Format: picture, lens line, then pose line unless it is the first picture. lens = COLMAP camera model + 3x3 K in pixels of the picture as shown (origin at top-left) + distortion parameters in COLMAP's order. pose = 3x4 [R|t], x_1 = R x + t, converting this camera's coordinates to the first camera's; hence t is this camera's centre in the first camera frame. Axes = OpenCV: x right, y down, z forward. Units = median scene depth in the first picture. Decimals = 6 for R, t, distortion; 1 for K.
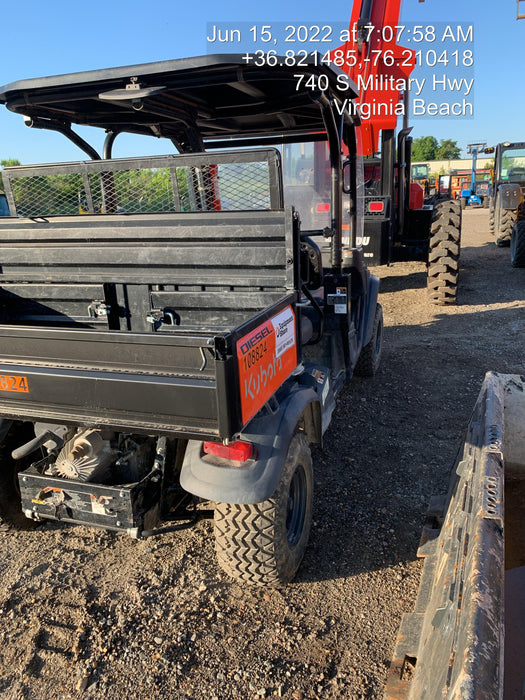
lens RADIAL K [[533.0, 0, 267.2], [0, 533.0, 344.6], [0, 0, 1]] dist [0.031174, -0.036512]
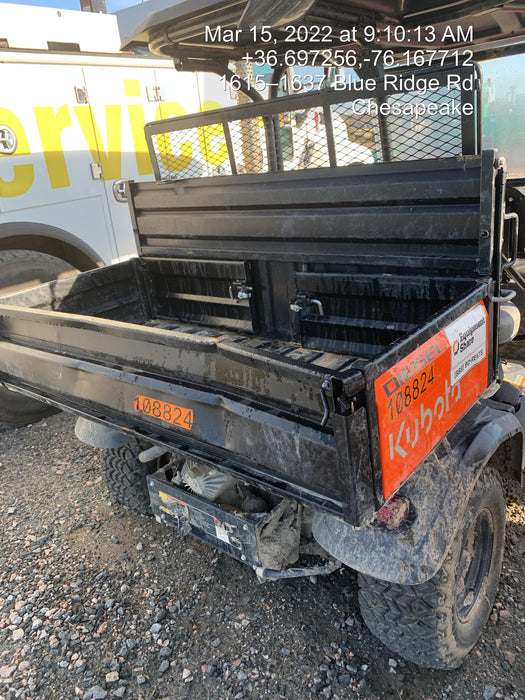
lens RADIAL K [[533.0, 0, 262.6], [0, 533.0, 348.1], [0, 0, 1]] dist [0.031174, -0.036512]
pose [[0.930681, 0.059106, -0.361026, 0.031438], [-0.019951, 0.993594, 0.111237, -0.079491], [0.365288, -0.096323, 0.925898, 0.252006]]
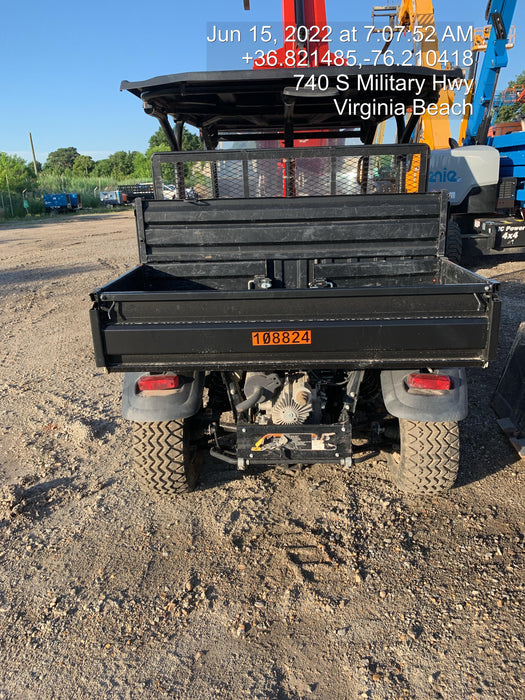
lens RADIAL K [[533.0, 0, 268.4], [0, 533.0, 348.9], [0, 0, 1]] dist [0.031174, -0.036512]
pose [[0.958671, -0.076375, 0.274074, -0.692010], [0.071948, 0.997065, 0.026184, 0.050426], [-0.275270, -0.005383, 0.961352, -0.101343]]
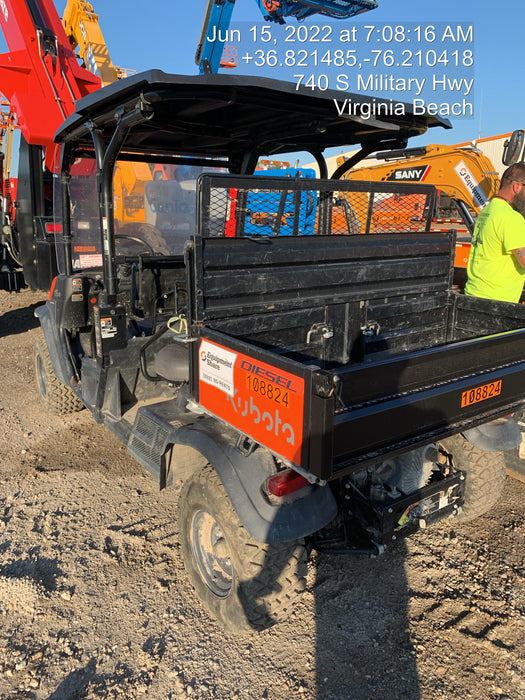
lens RADIAL K [[533.0, 0, 262.3], [0, 533.0, 348.1], [0, 0, 1]] dist [0.031174, -0.036512]
pose [[0.587064, -0.162777, 0.793006, -1.279987], [0.187668, 0.980256, 0.062282, -0.132817], [-0.787487, 0.112258, 0.606021, 0.562622]]
